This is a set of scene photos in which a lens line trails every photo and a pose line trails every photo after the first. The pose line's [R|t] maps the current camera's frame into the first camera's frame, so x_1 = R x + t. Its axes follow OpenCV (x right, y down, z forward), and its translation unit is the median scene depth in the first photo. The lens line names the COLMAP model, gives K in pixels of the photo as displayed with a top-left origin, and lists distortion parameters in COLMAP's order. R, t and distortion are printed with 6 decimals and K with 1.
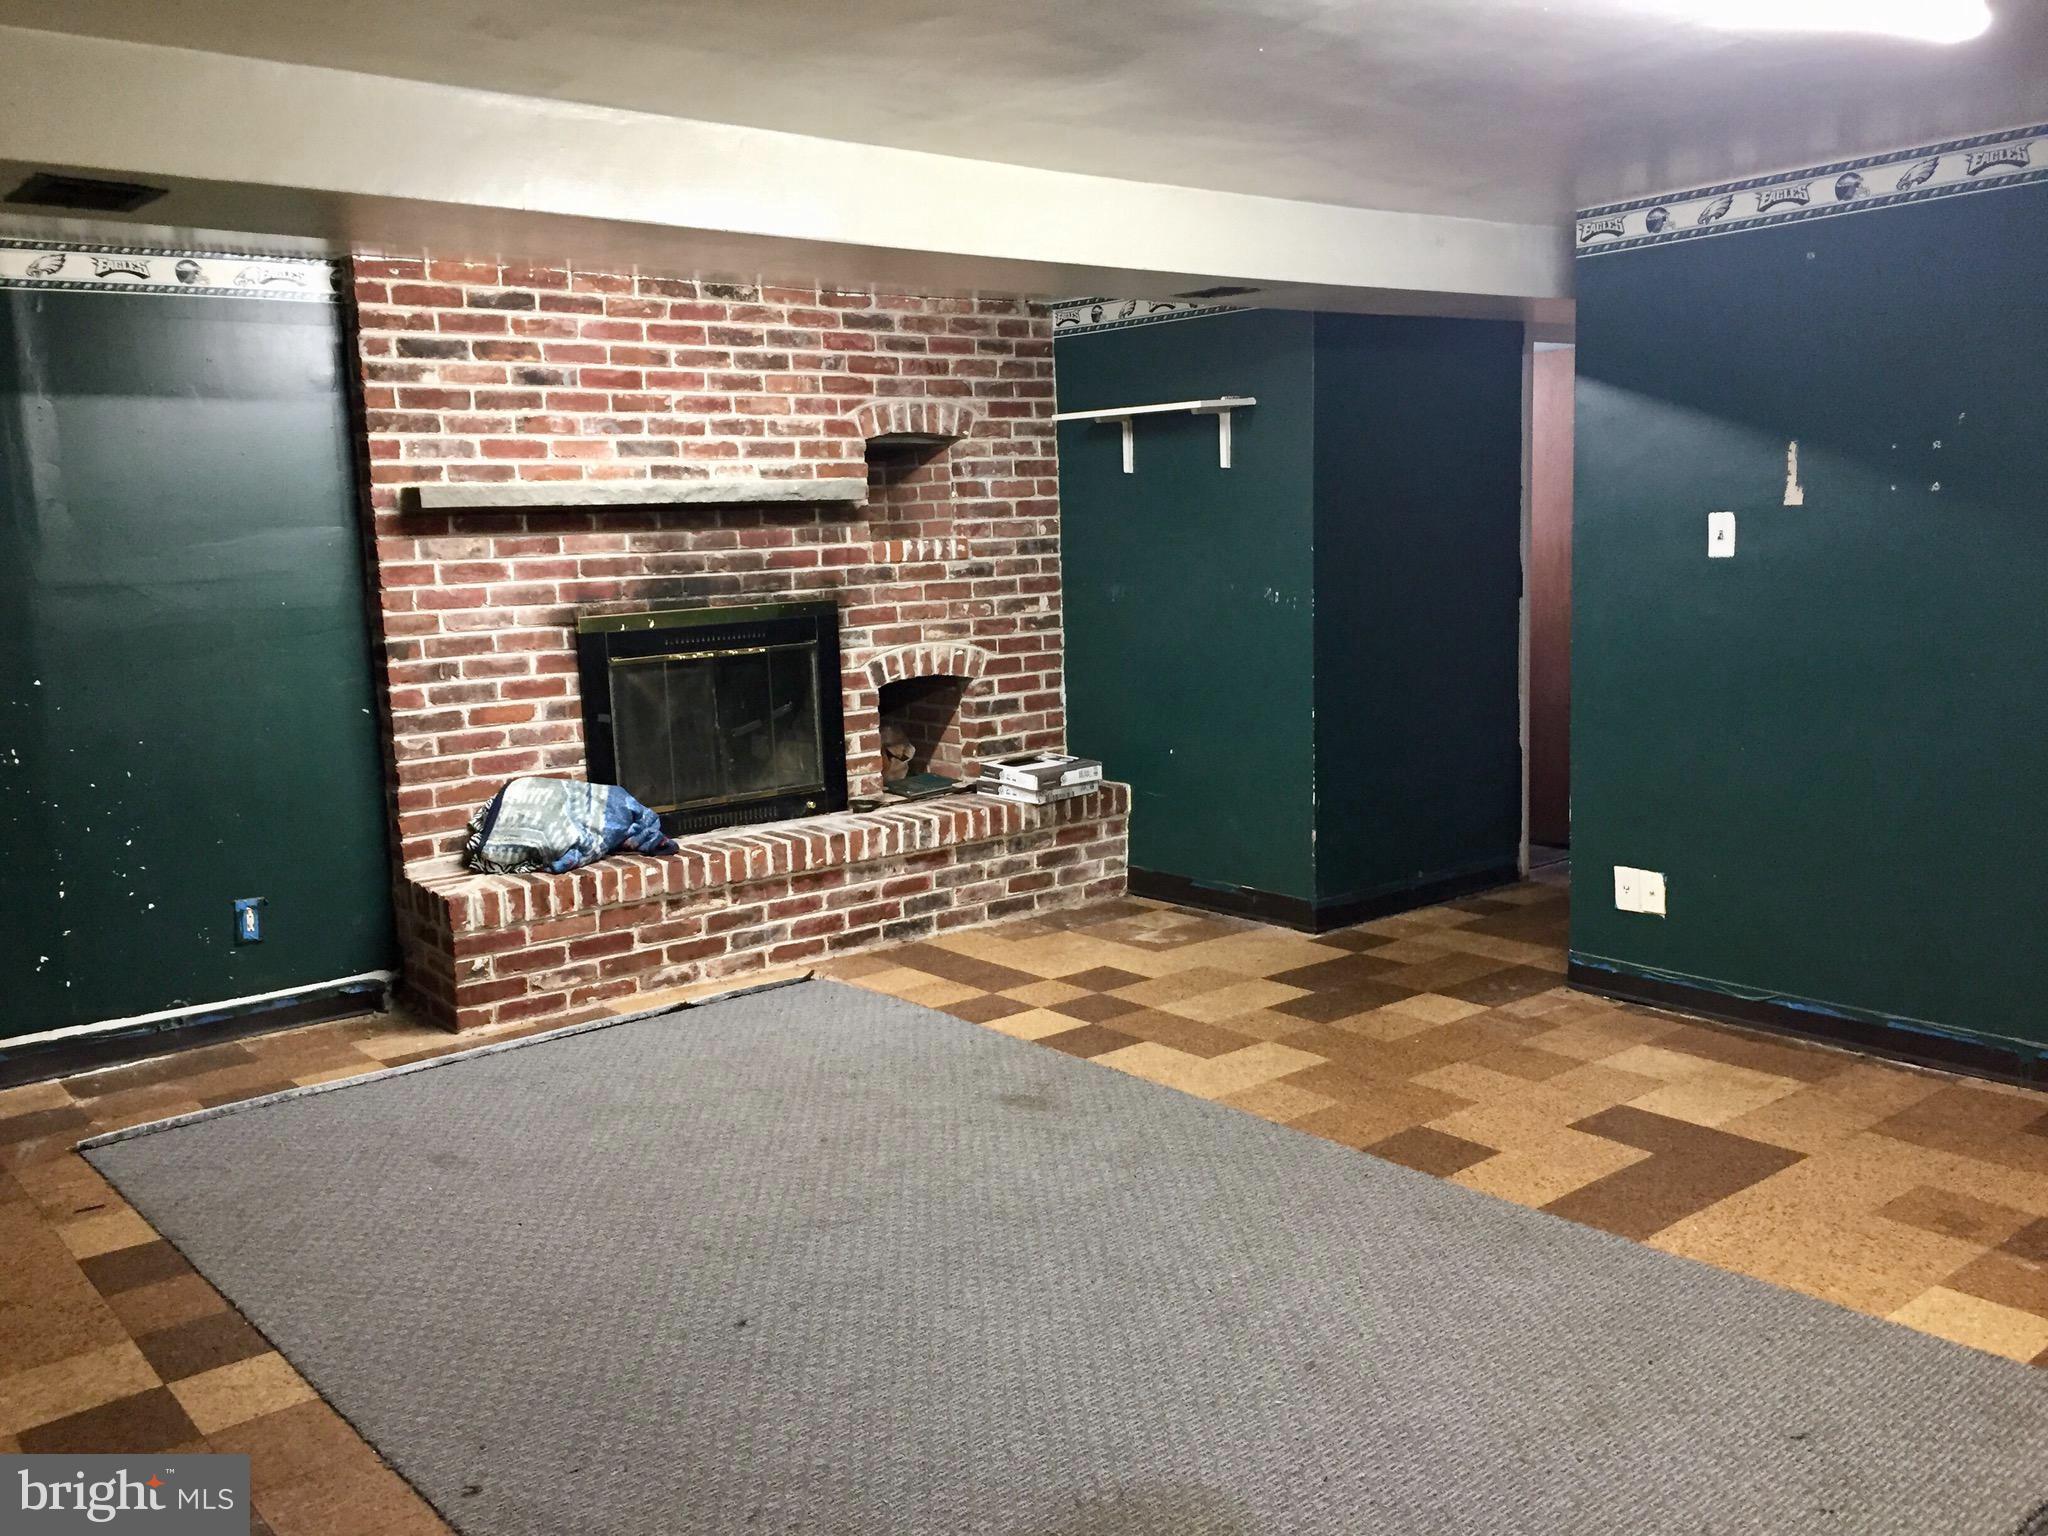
lens RADIAL K [[1749.4, 0, 1020.4], [0, 1749.4, 774.0], [0, 0, 1]] dist [0.076303, -0.089745]
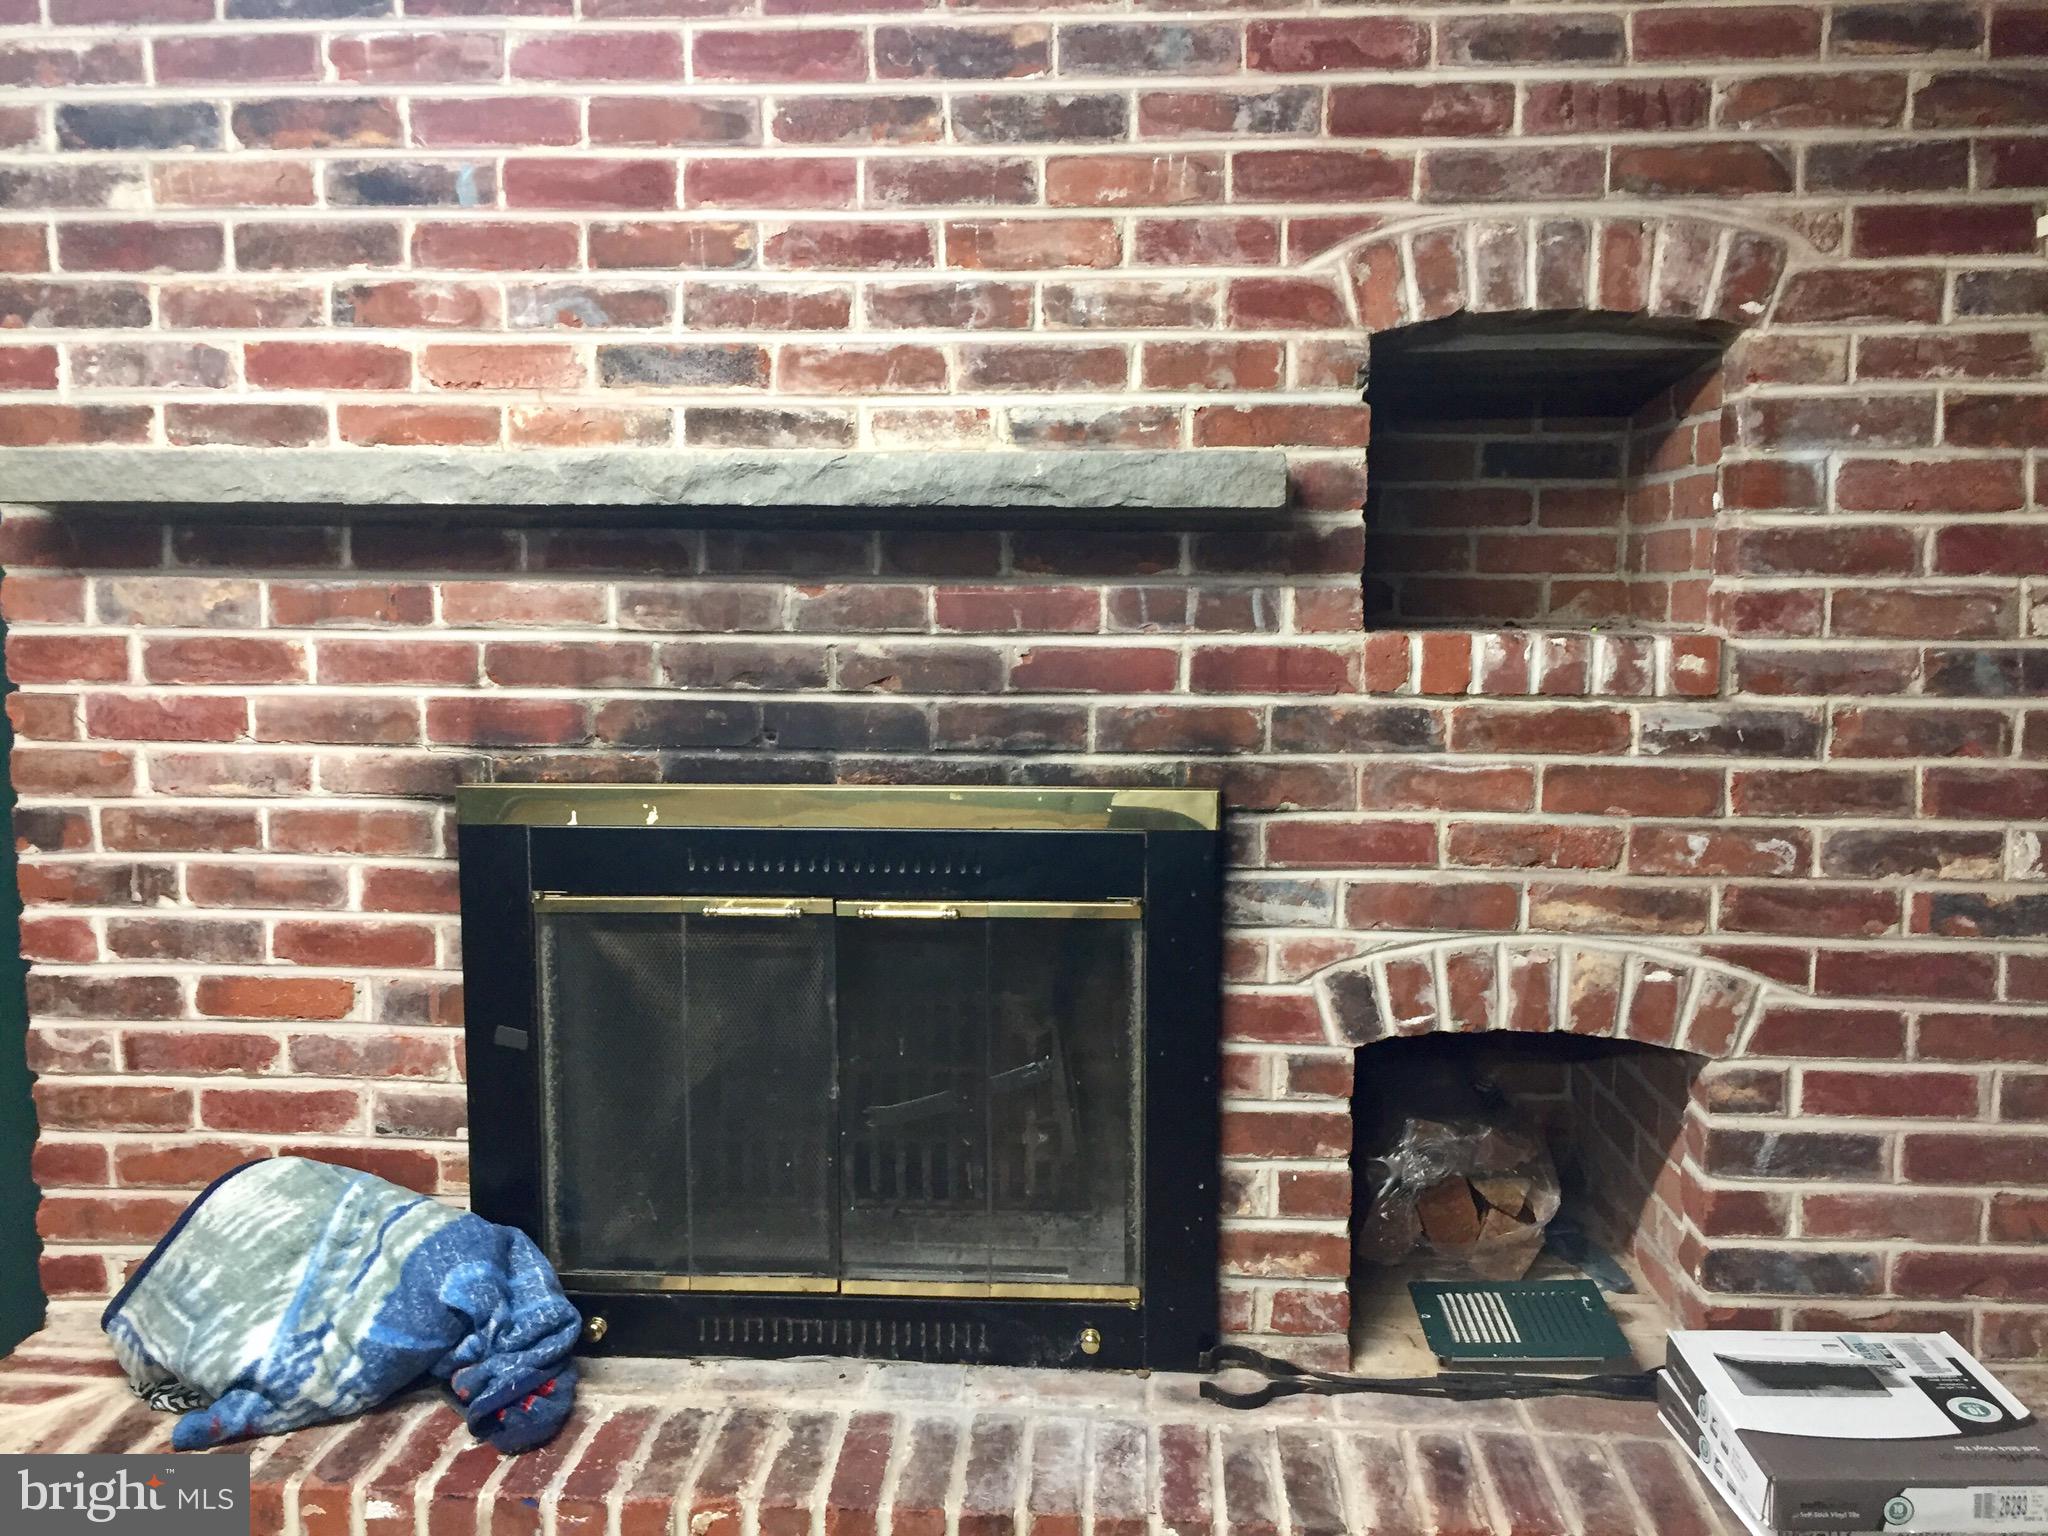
lens RADIAL K [[1749.4, 0, 1032.6], [0, 1749.4, 769.7], [0, 0, 1]] dist [0.076303, -0.089745]
pose [[0.733743, 0.115200, -0.669589, 0.109195], [-0.126327, 0.991468, 0.032147, -0.116660], [0.667580, 0.060999, 0.742035, 0.753218]]
